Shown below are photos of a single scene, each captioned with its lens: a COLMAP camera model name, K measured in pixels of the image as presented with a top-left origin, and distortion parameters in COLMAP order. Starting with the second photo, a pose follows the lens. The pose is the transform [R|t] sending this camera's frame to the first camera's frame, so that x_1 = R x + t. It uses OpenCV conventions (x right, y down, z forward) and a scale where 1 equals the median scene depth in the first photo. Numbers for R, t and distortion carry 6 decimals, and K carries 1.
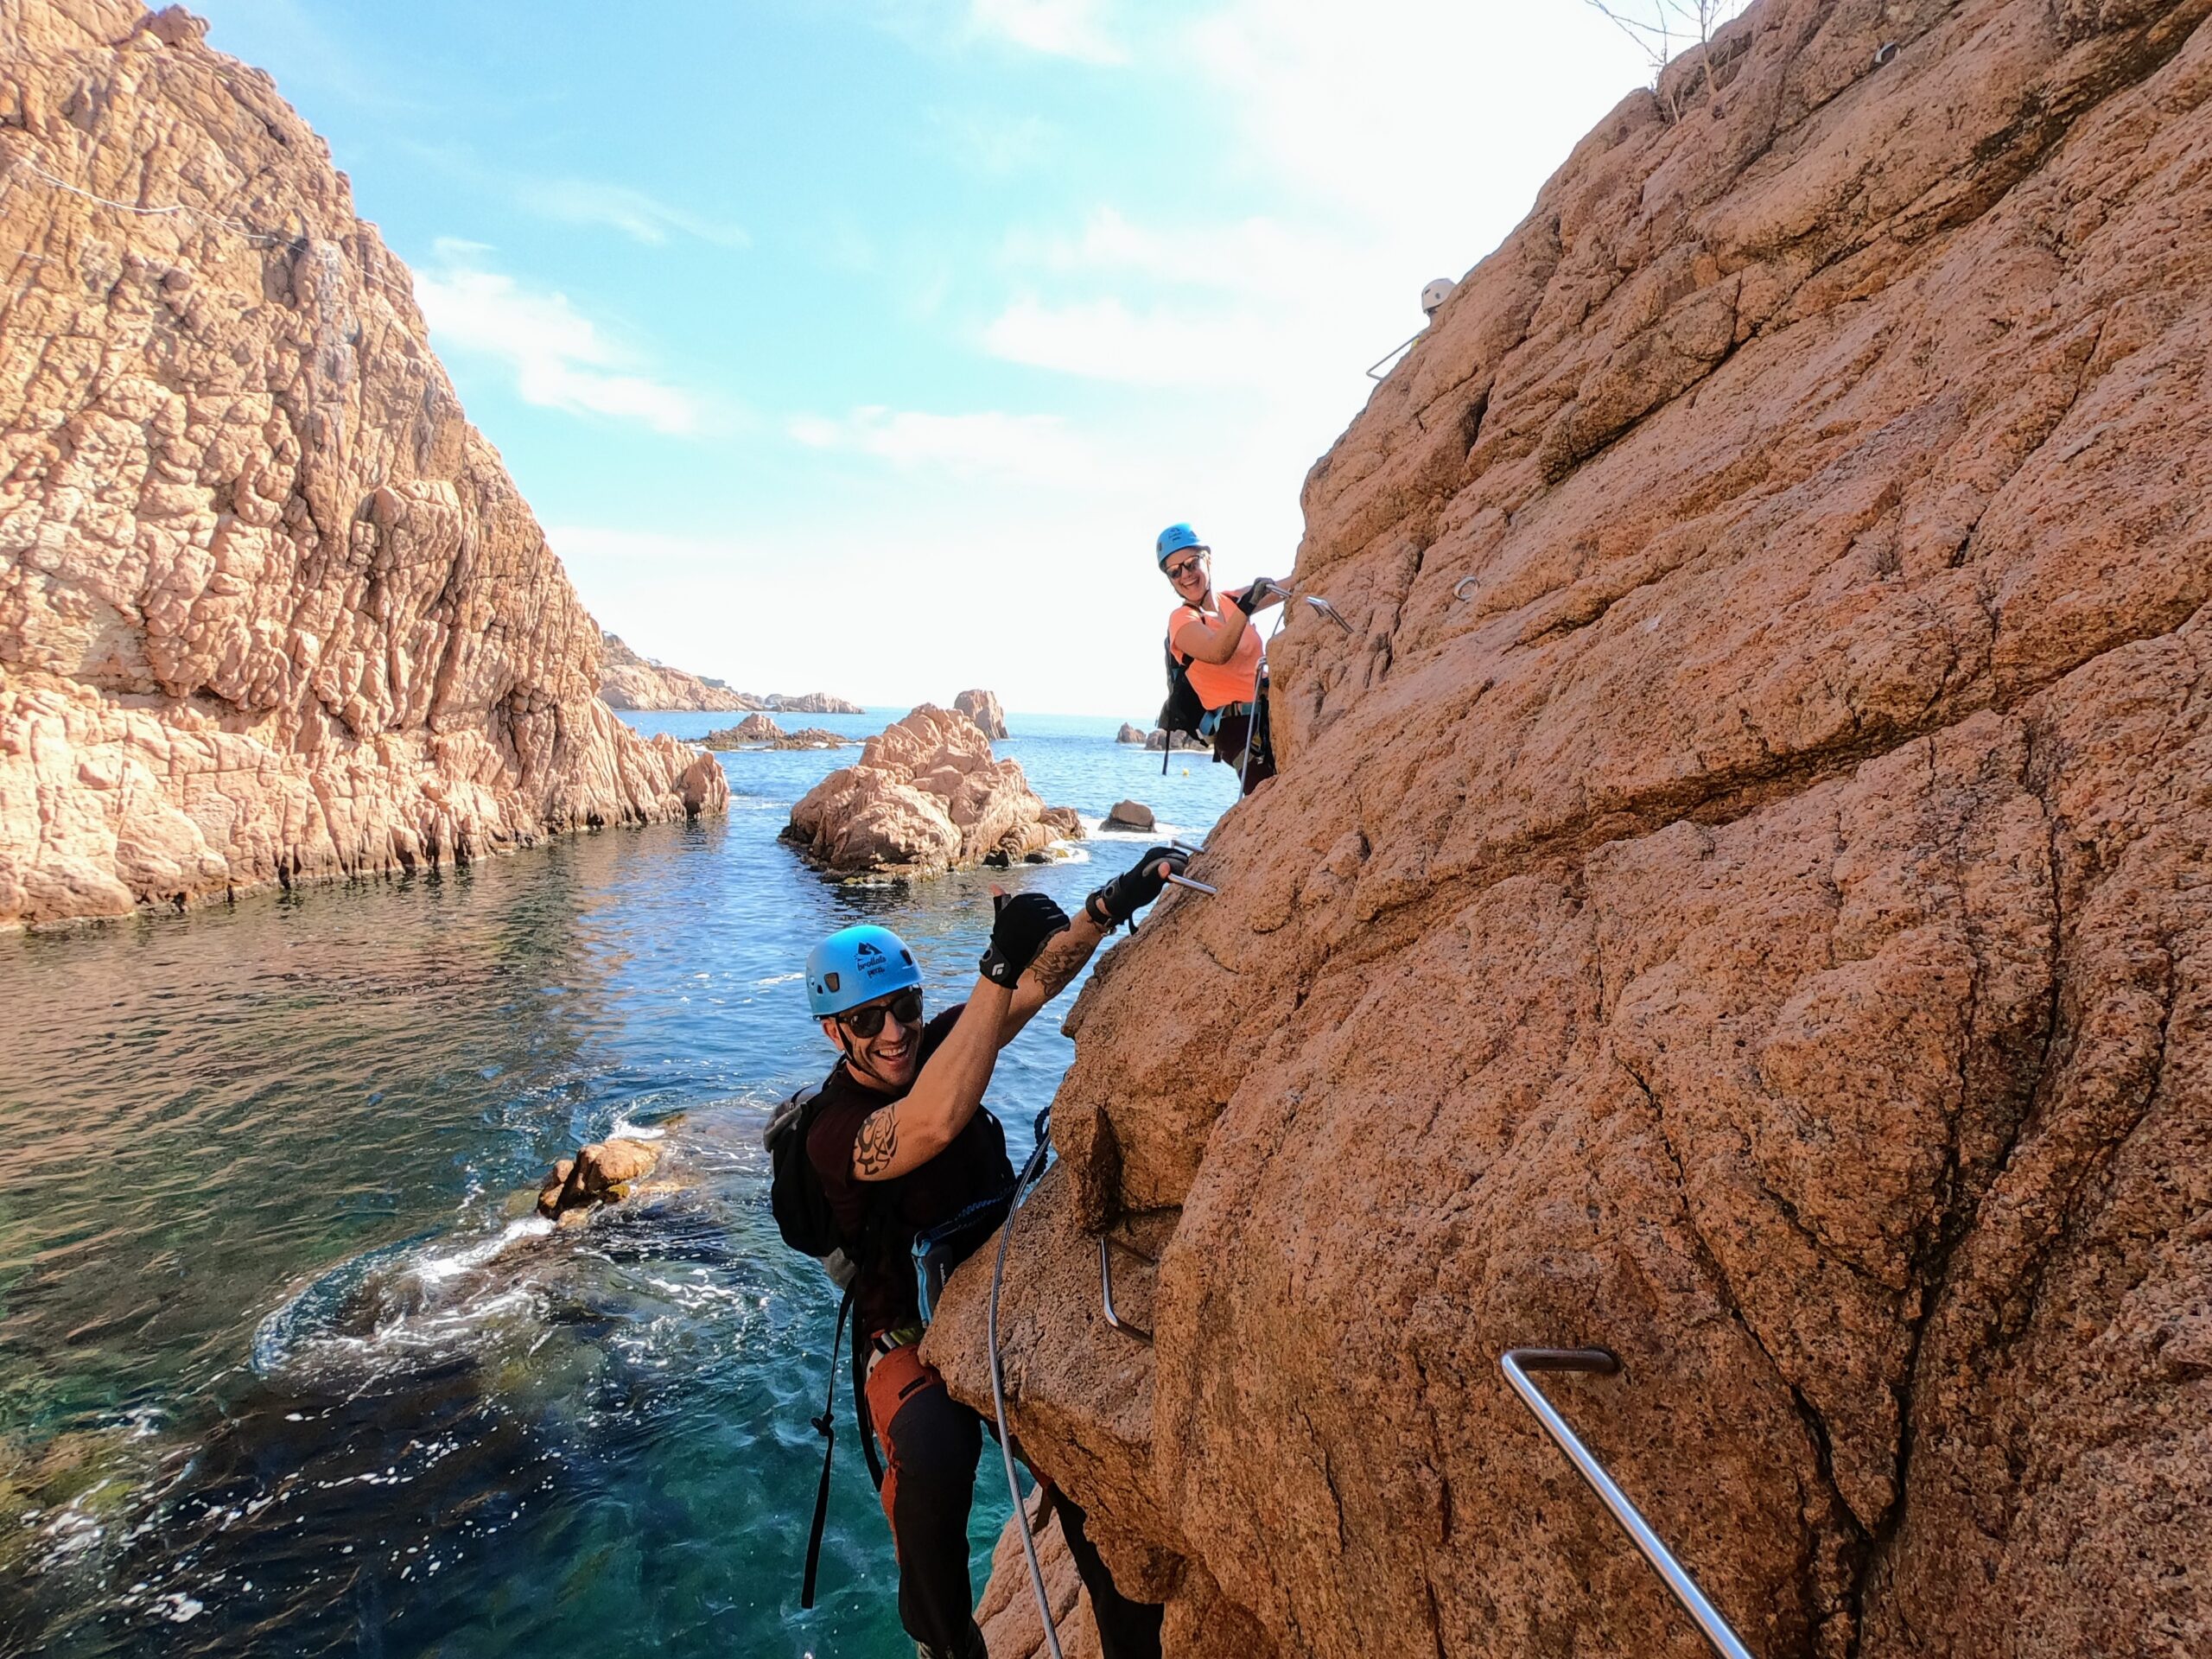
lens RADIAL K [[1141.9, 0, 1106.0], [0, 1141.9, 829.5], [0, 0, 1]] dist [-0.001106, -0.000219]
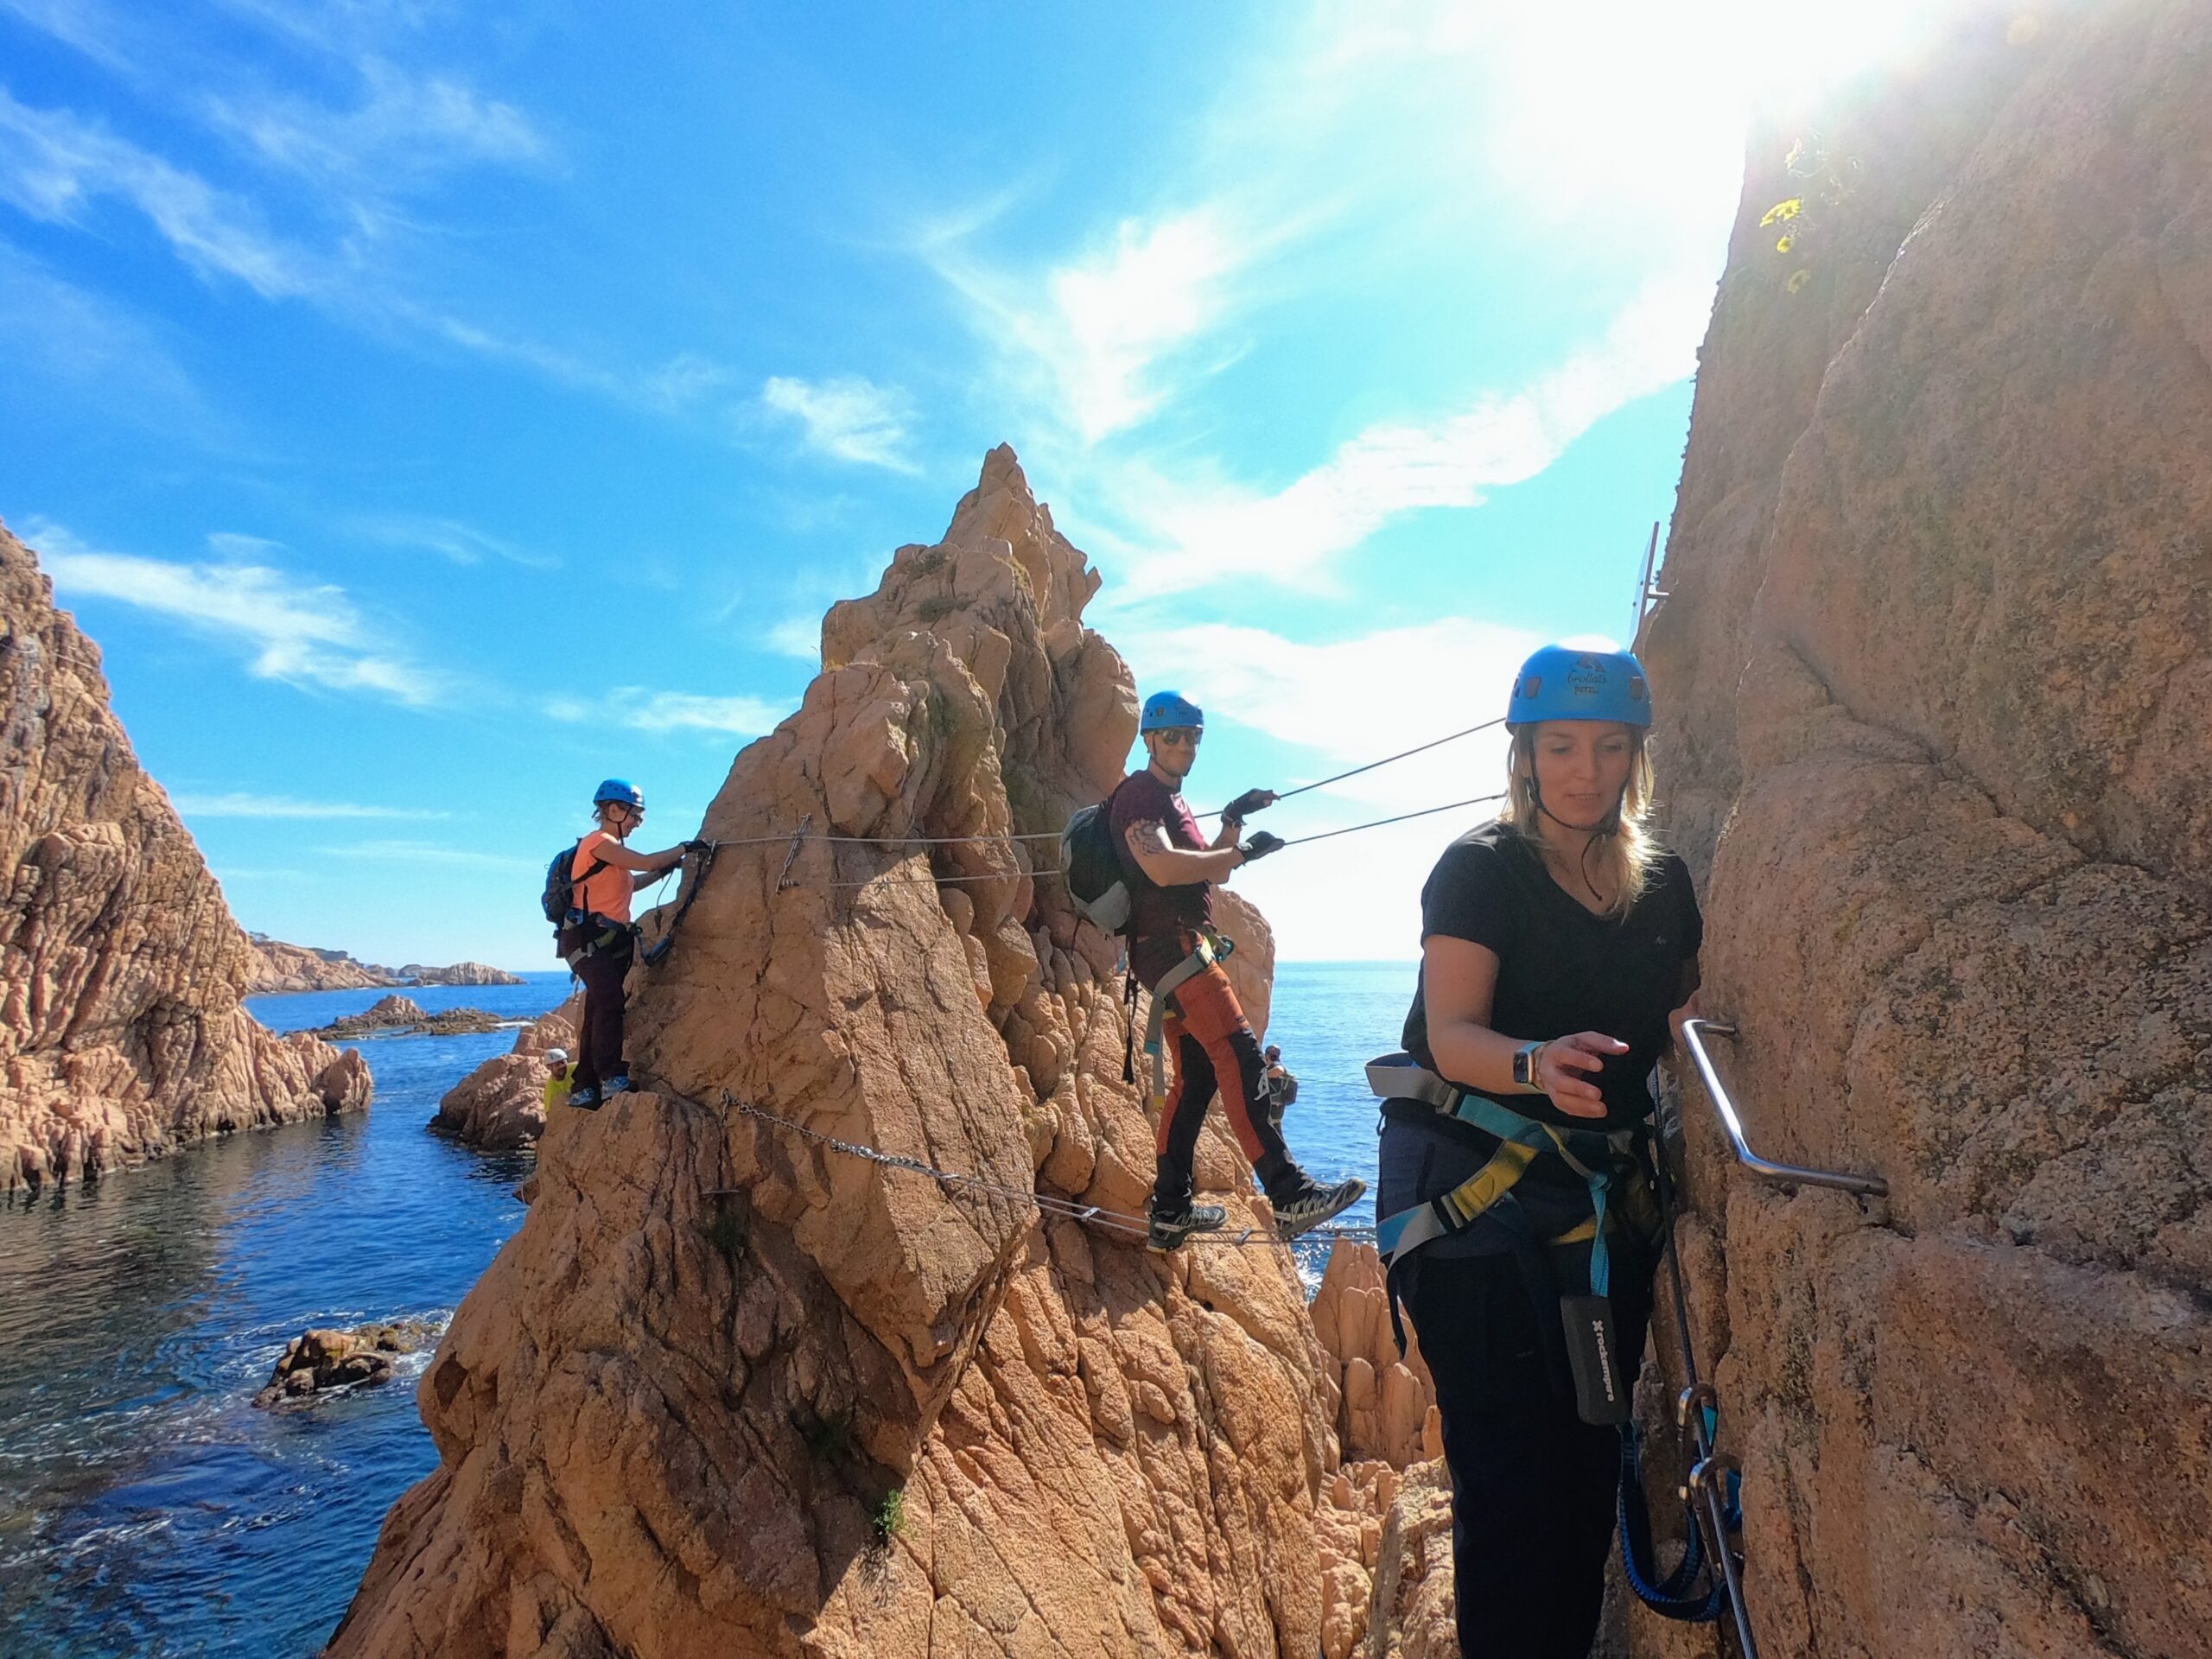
lens RADIAL K [[1141.9, 0, 1106.0], [0, 1141.9, 829.5], [0, 0, 1]] dist [-0.001106, -0.000219]
pose [[0.964877, -0.016795, 0.262165, 0.063072], [0.073106, 0.975700, -0.206555, 0.002823], [-0.252326, 0.218466, 0.942658, -0.281830]]
